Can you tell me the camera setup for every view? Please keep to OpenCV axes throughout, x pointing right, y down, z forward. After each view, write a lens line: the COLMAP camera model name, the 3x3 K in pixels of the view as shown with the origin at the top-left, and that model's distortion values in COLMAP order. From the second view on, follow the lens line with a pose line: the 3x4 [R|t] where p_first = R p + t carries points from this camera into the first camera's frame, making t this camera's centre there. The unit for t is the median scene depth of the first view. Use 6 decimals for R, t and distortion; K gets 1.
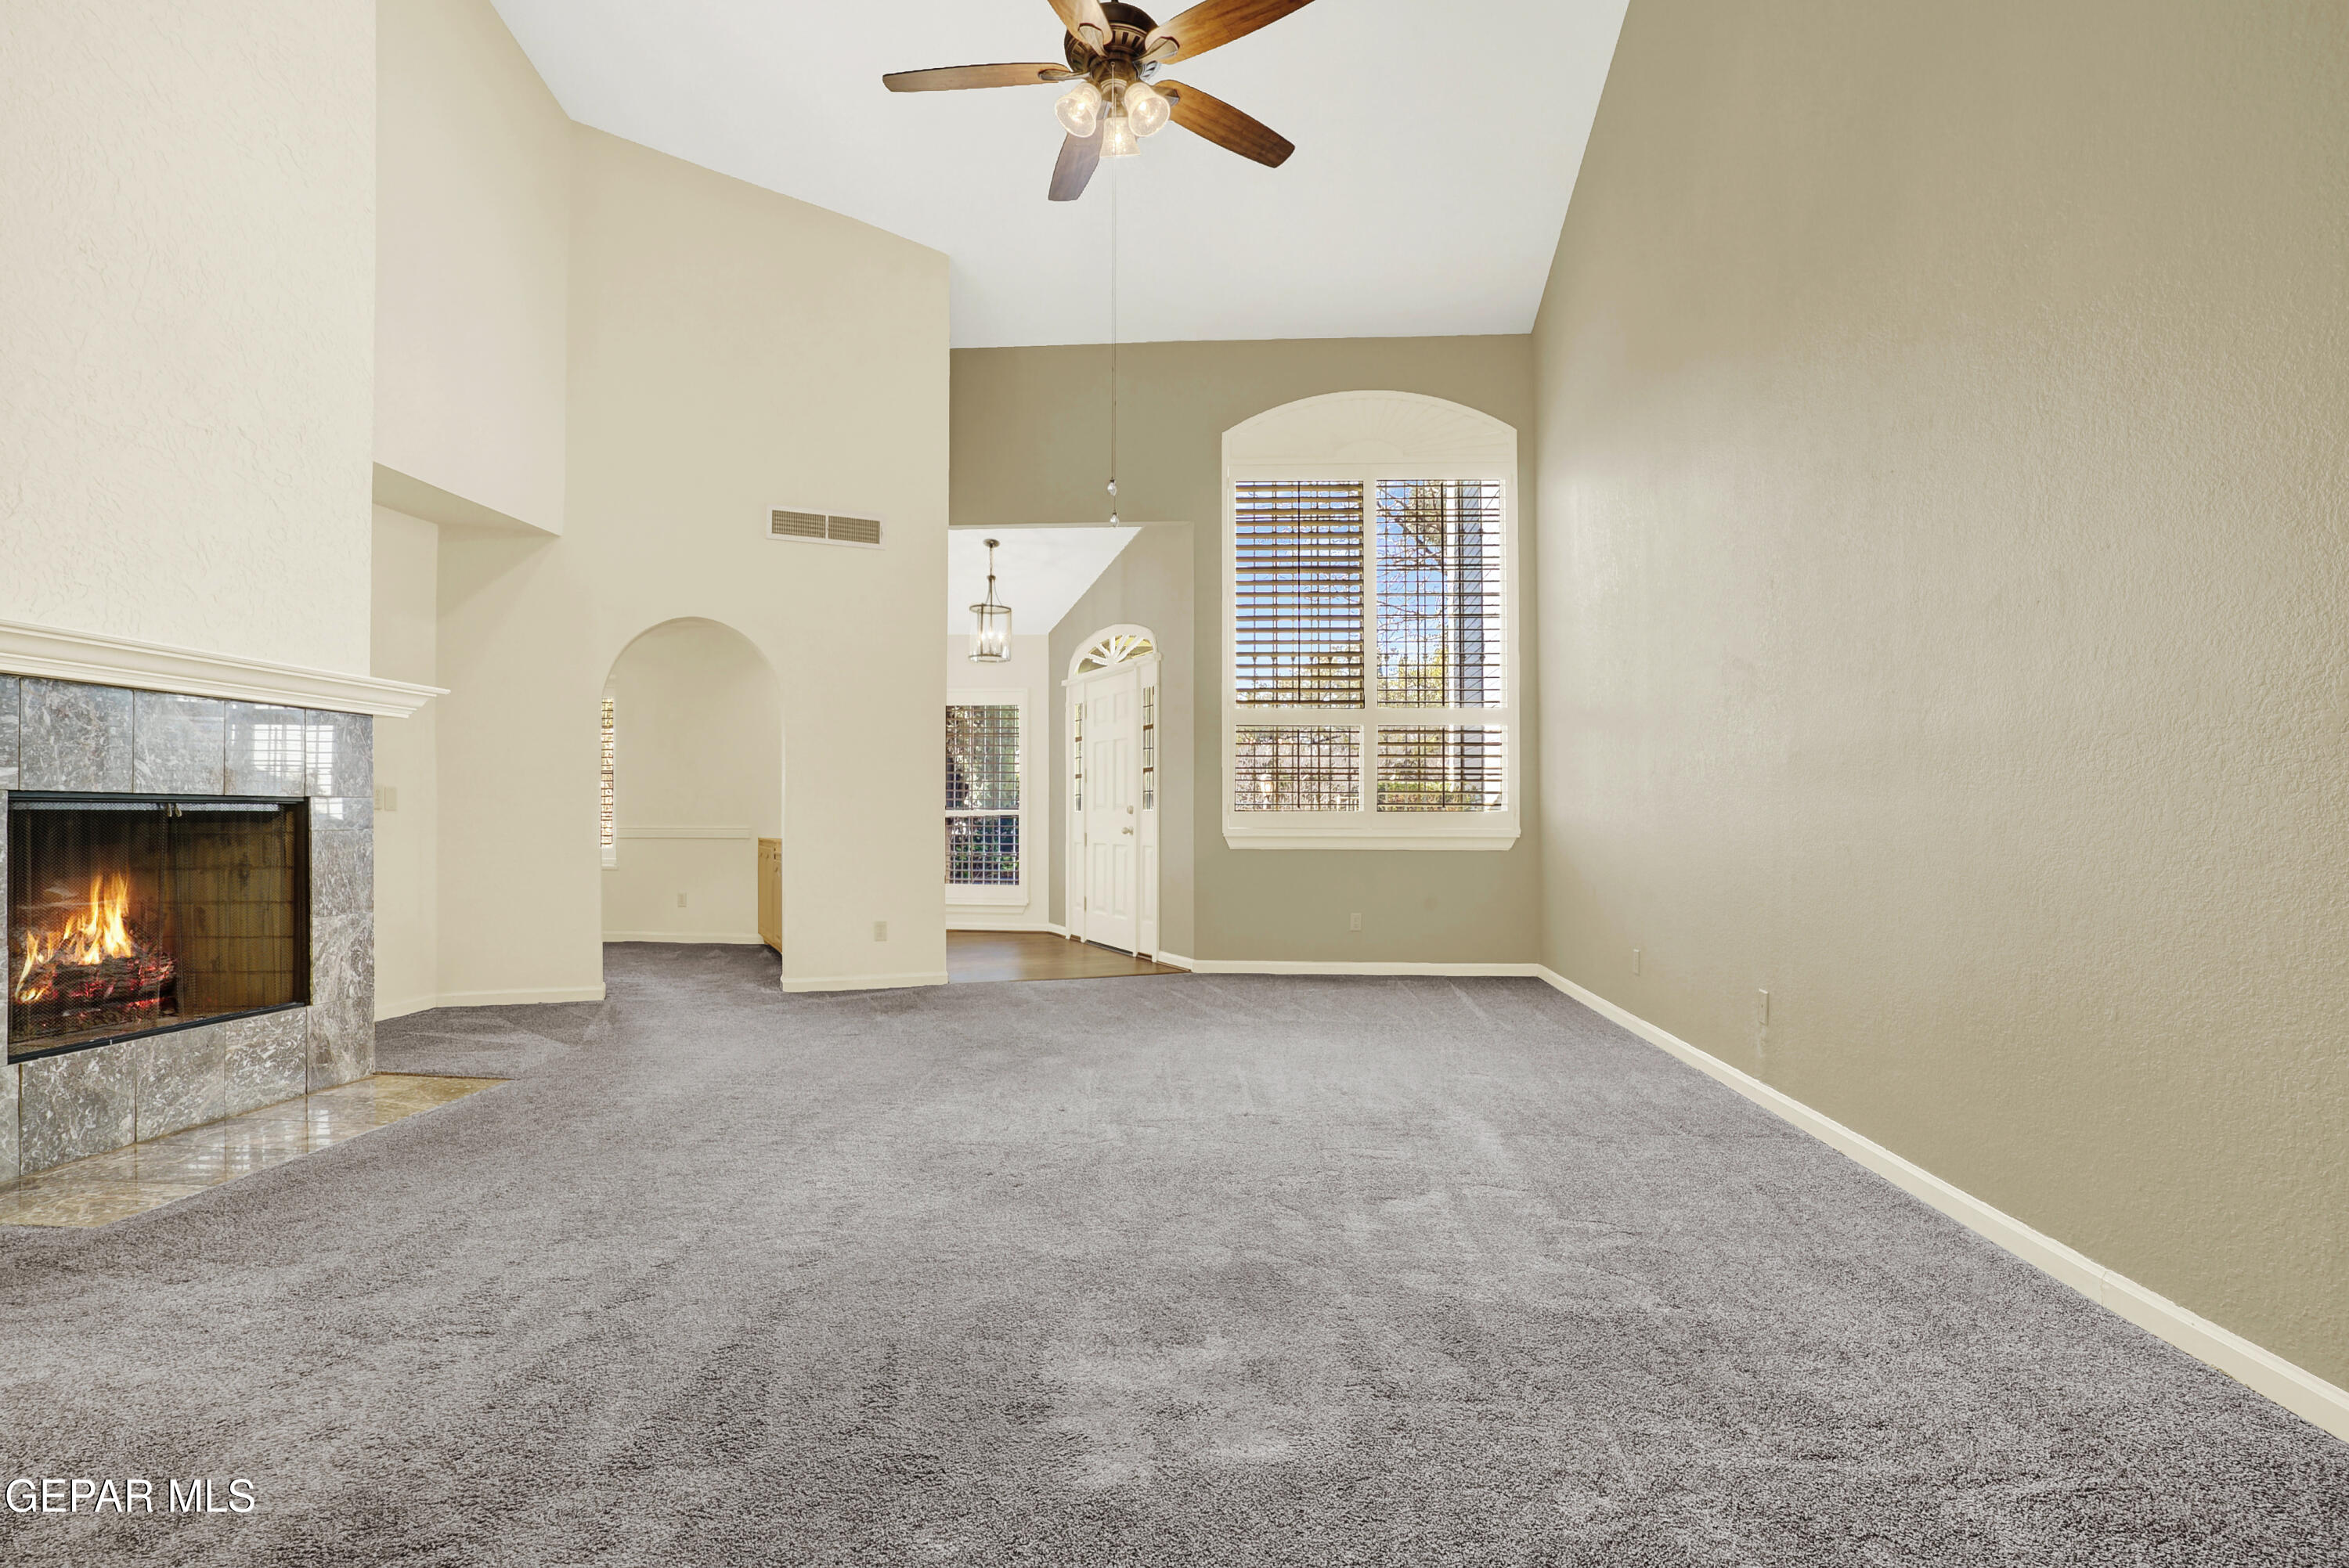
lens RADIAL K [[1143.5, 0, 1147.6], [0, 1143.5, 799.6], [0, 0, 1]] dist [-0.054993, 0.023385]
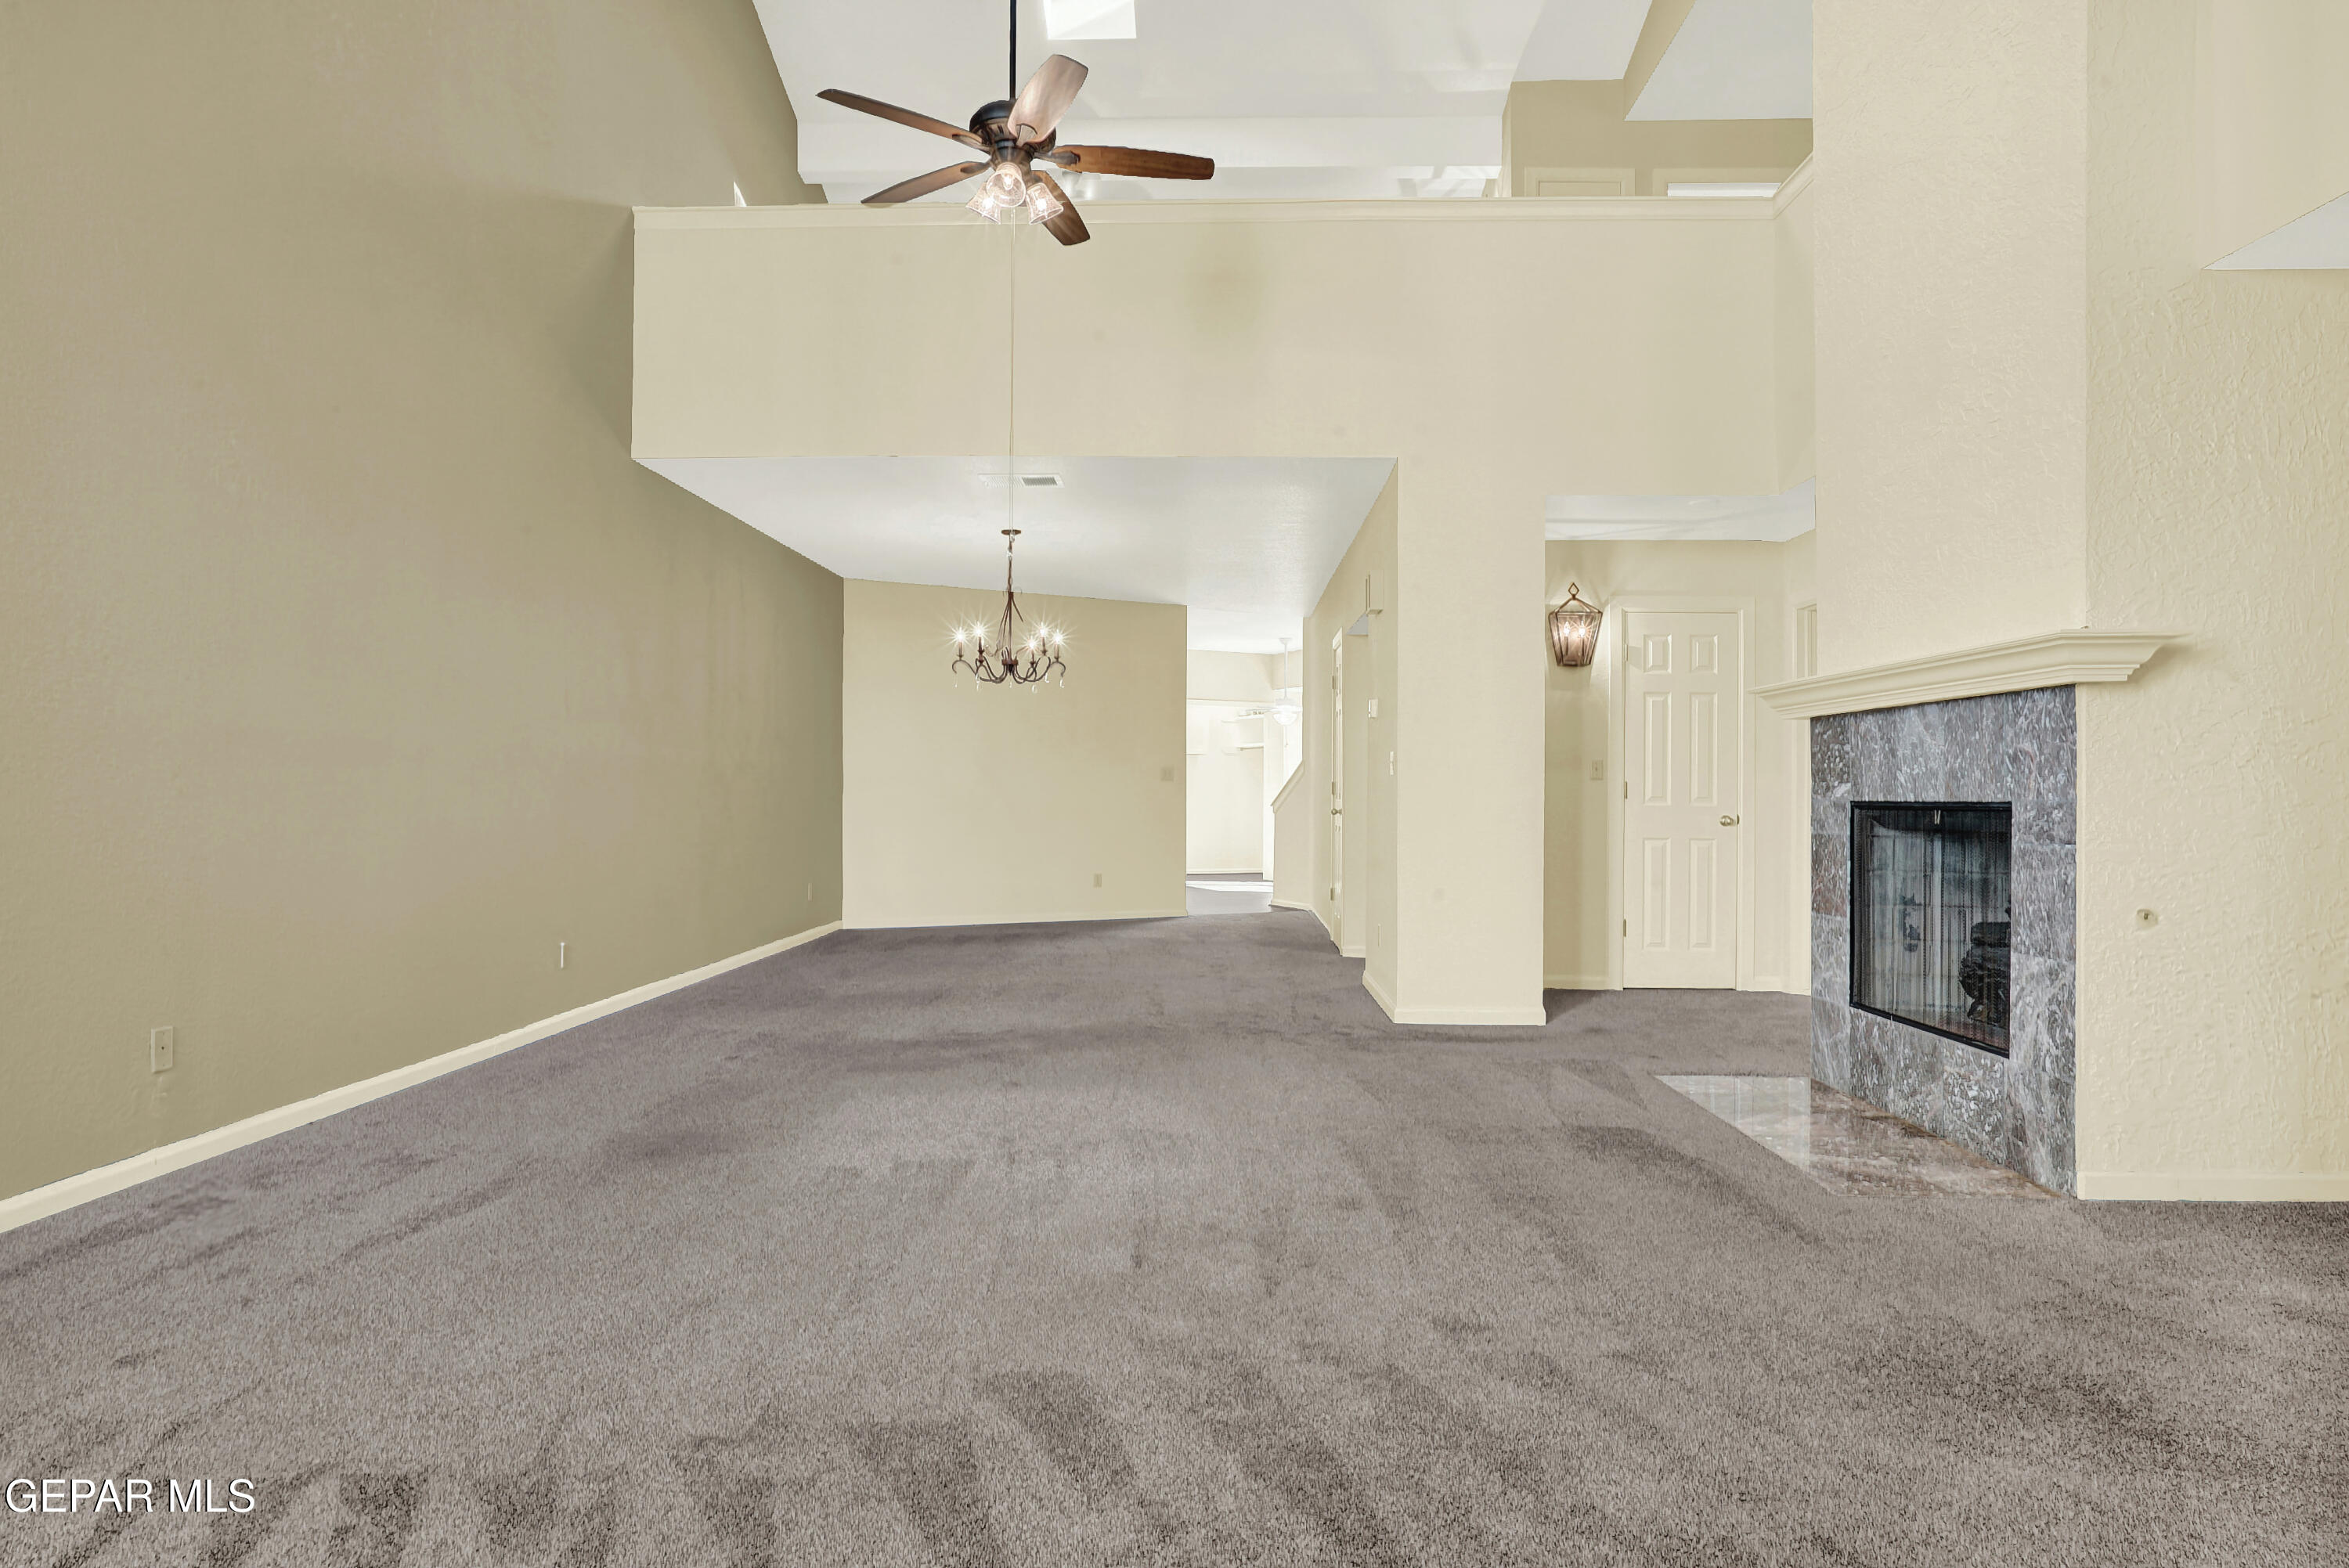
lens RADIAL K [[1285.5, 0, 1174.5], [0, 1285.5, 784.0], [0, 0, 1]] dist [-0.011512, 0.000522]
pose [[-0.996852, -0.004417, -0.079162, -0.071723], [-0.002310, 0.999641, -0.026684, 0.010422], [0.079252, -0.026417, -0.996505, 1.845134]]
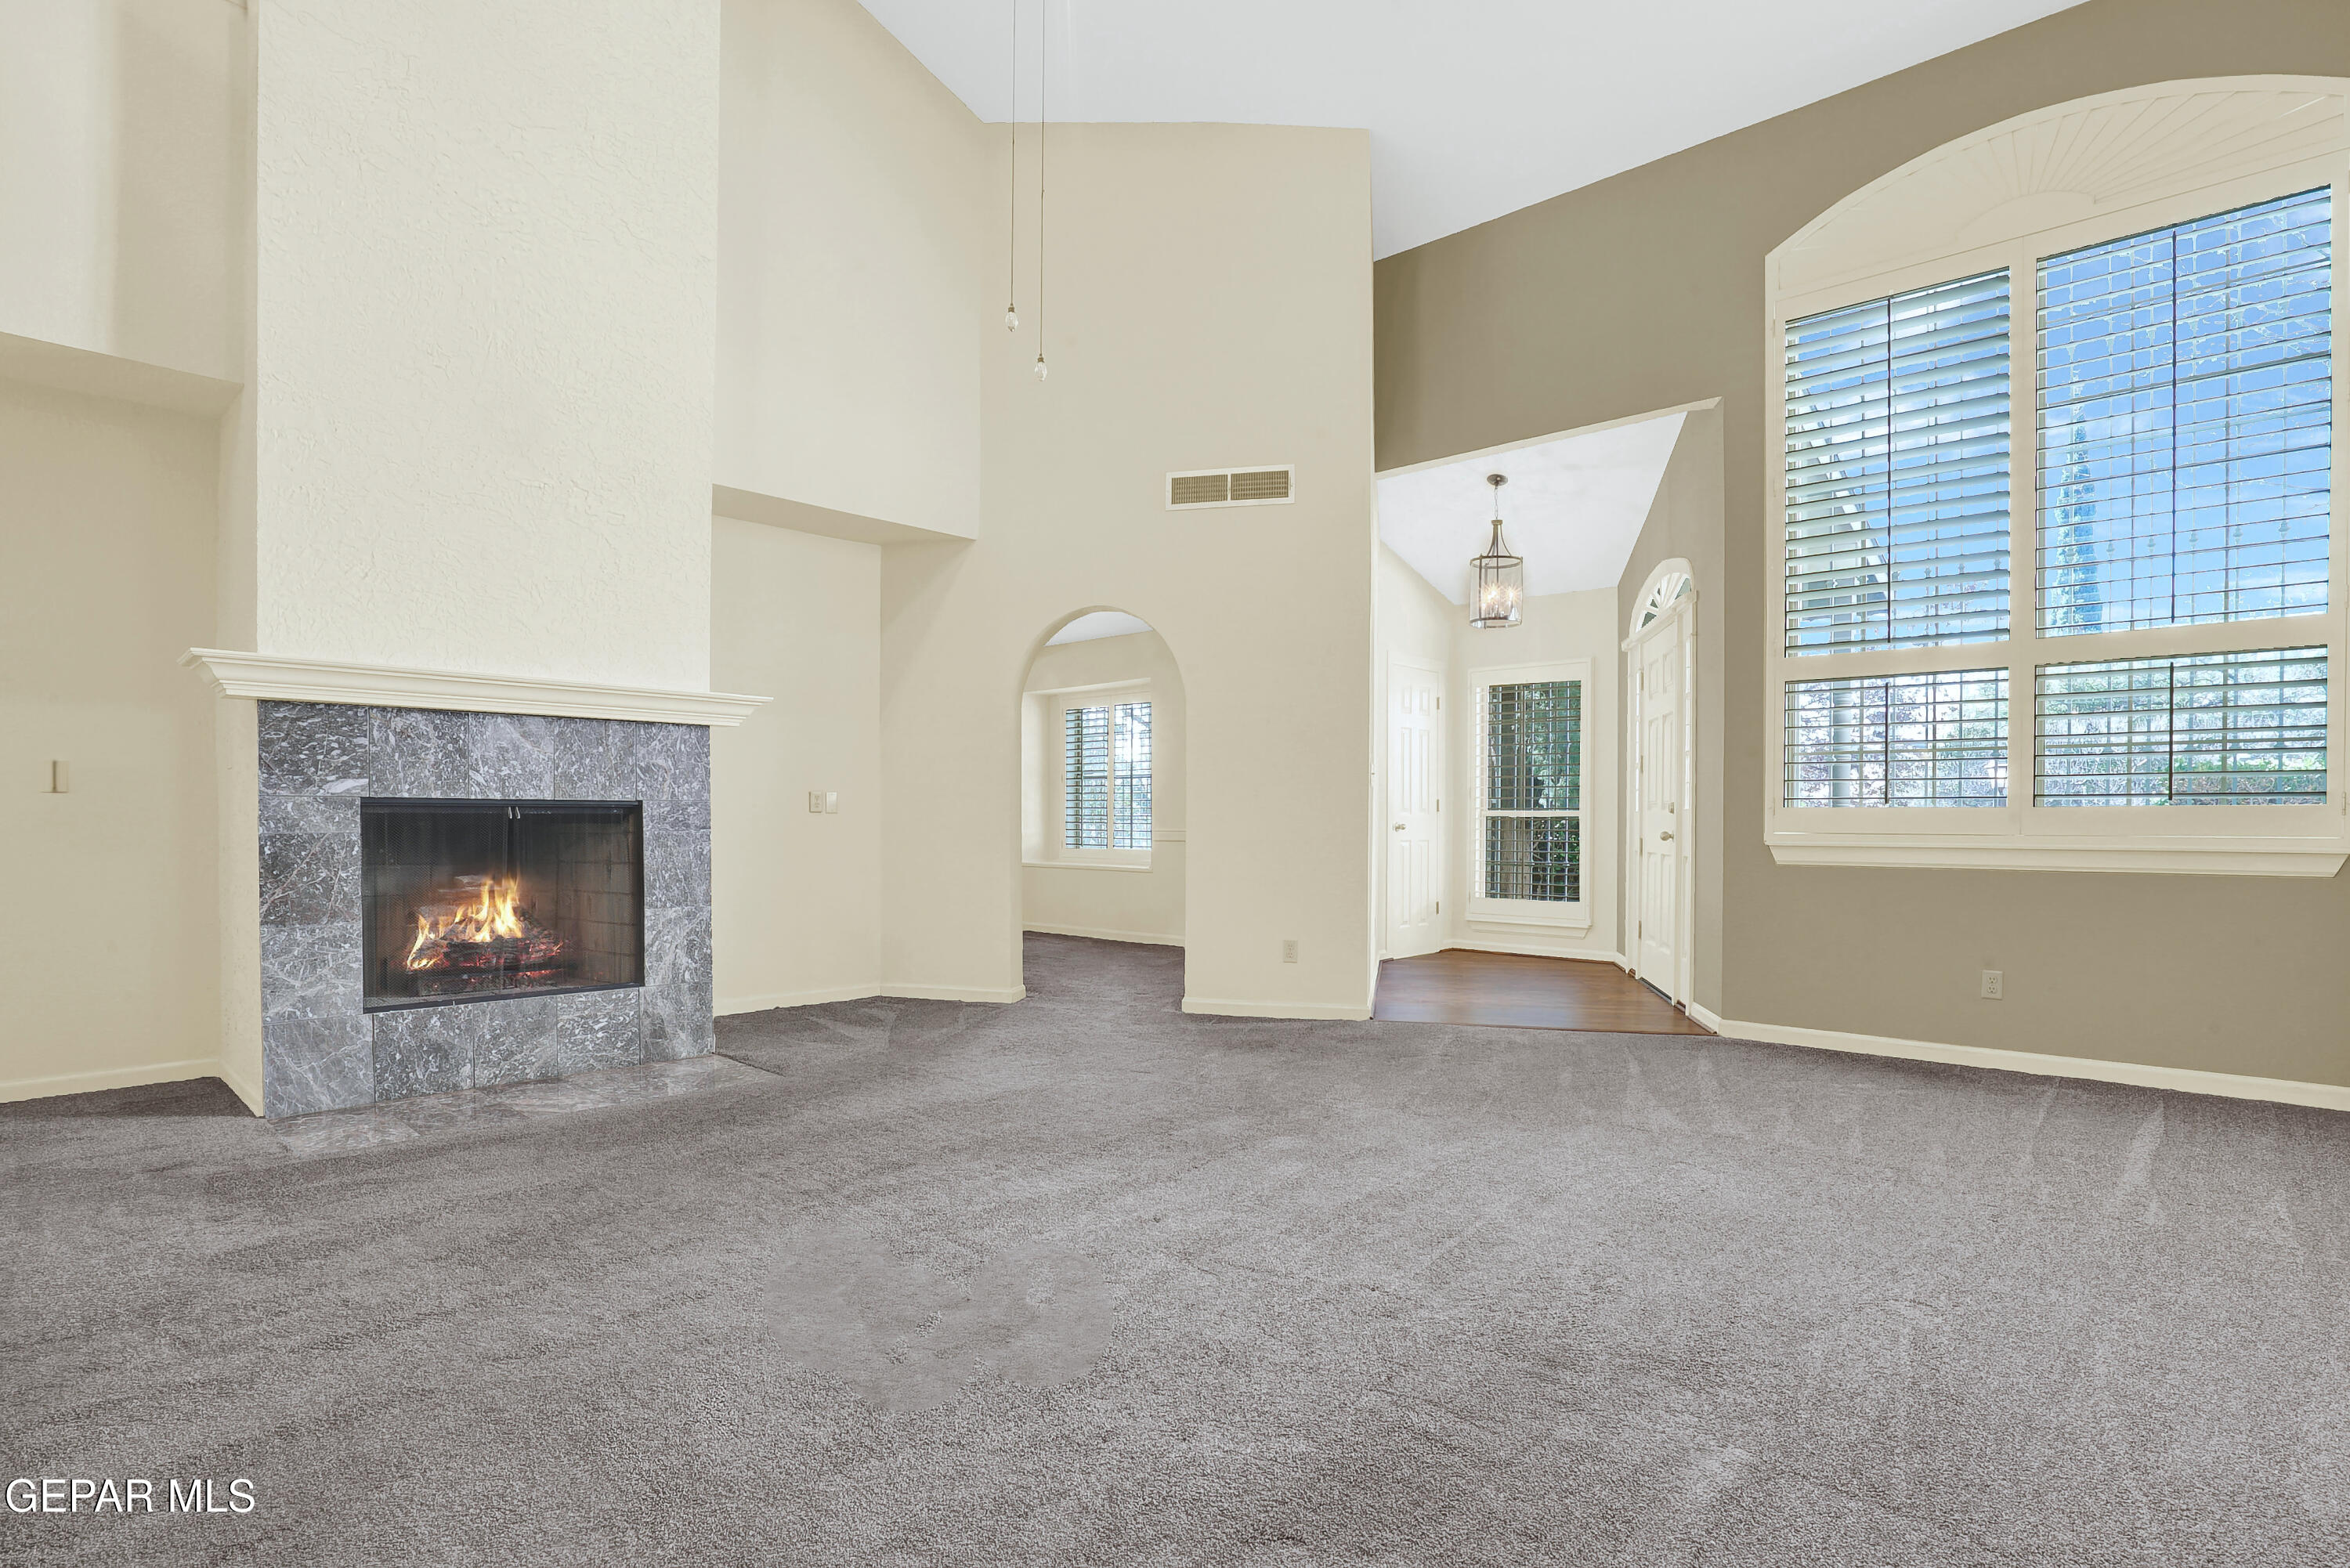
lens RADIAL K [[1160.9, 0, 1123.4], [0, 1160.9, 825.1], [0, 0, 1]] dist [-0.059413, 0.034575]
pose [[0.778910, 0.000661, -0.627135, 0.345962], [0.010841, 0.999836, 0.014519, 0.010194], [0.627042, -0.018108, 0.778775, 0.396180]]
